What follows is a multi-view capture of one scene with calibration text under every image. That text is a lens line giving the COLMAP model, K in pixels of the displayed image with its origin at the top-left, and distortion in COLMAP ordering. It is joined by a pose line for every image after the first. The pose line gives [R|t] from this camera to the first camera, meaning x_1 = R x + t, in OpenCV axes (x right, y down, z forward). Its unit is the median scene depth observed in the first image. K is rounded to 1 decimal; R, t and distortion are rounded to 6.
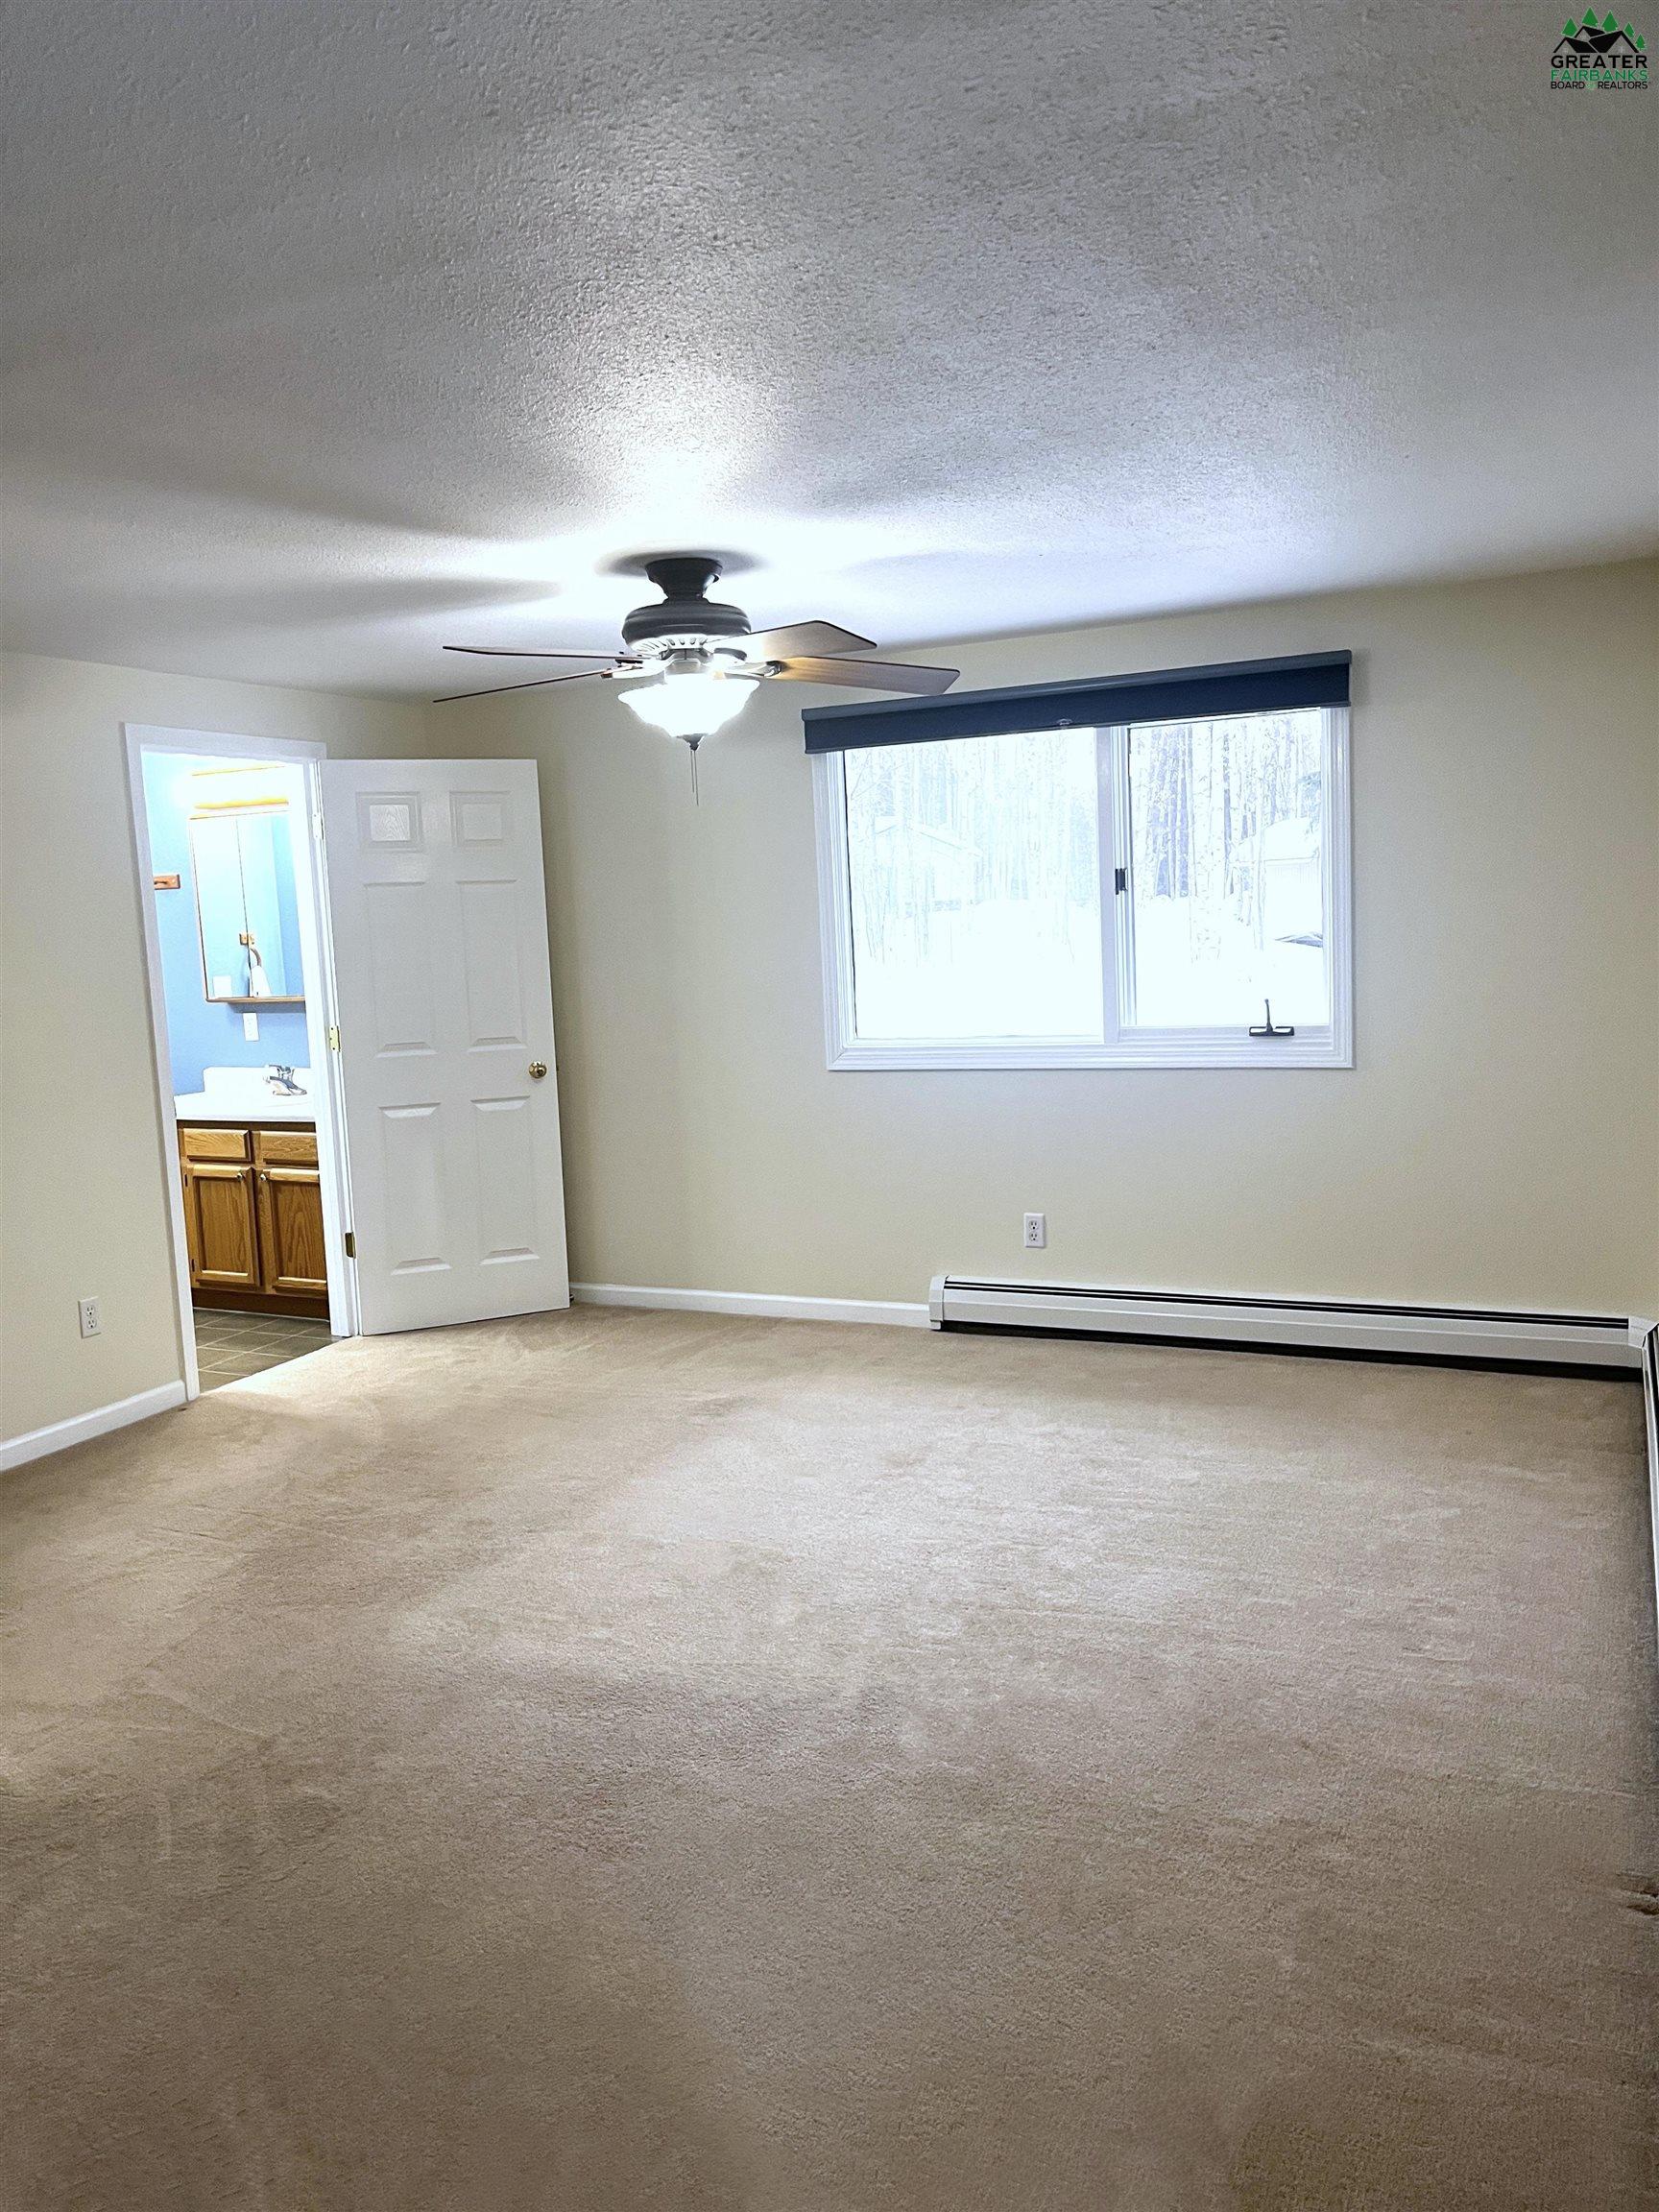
lens RADIAL K [[1666.9, 0, 829.5], [0, 1666.9, 1106.0], [0, 0, 1]] dist [0.061778, -0.044316]
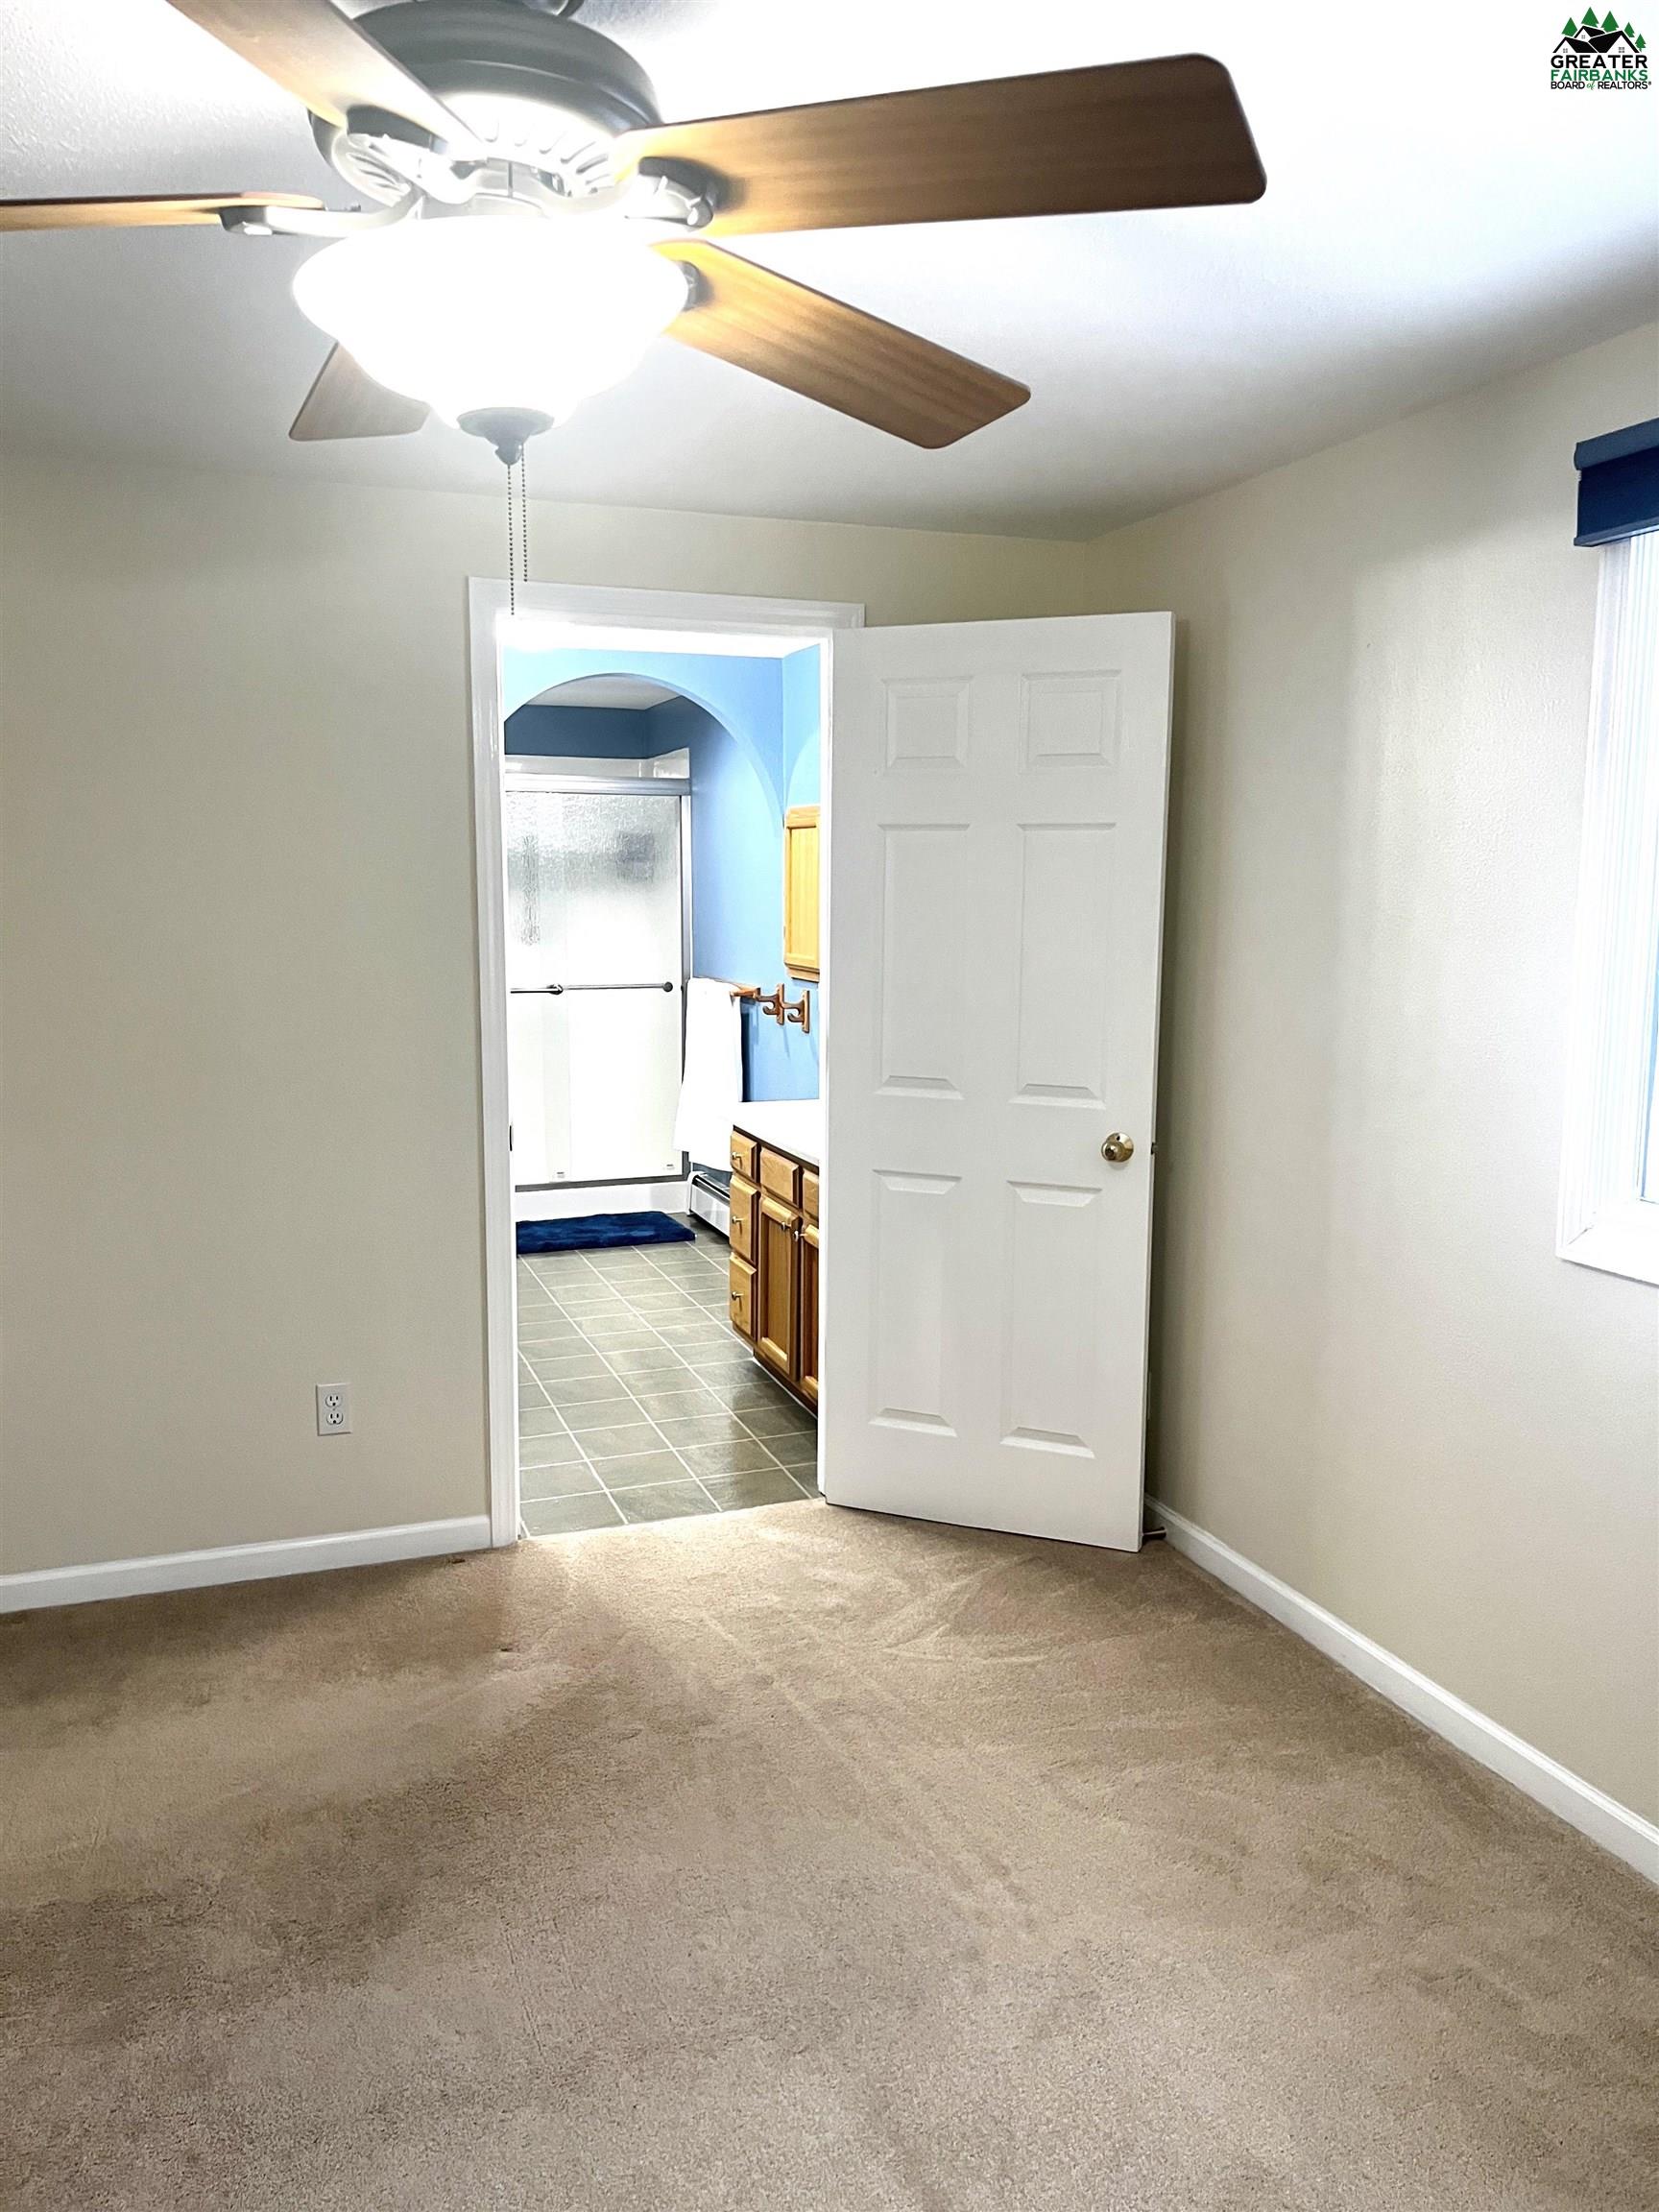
lens RADIAL K [[1652.8, 0, 868.6], [0, 1652.8, 1111.1], [0, 0, 1]] dist [0.059547, -0.118270]
pose [[0.710954, 0.144551, -0.688222, 0.173974], [-0.120708, 0.989206, 0.083074, -0.077570], [0.692802, 0.024012, 0.720728, 0.557009]]
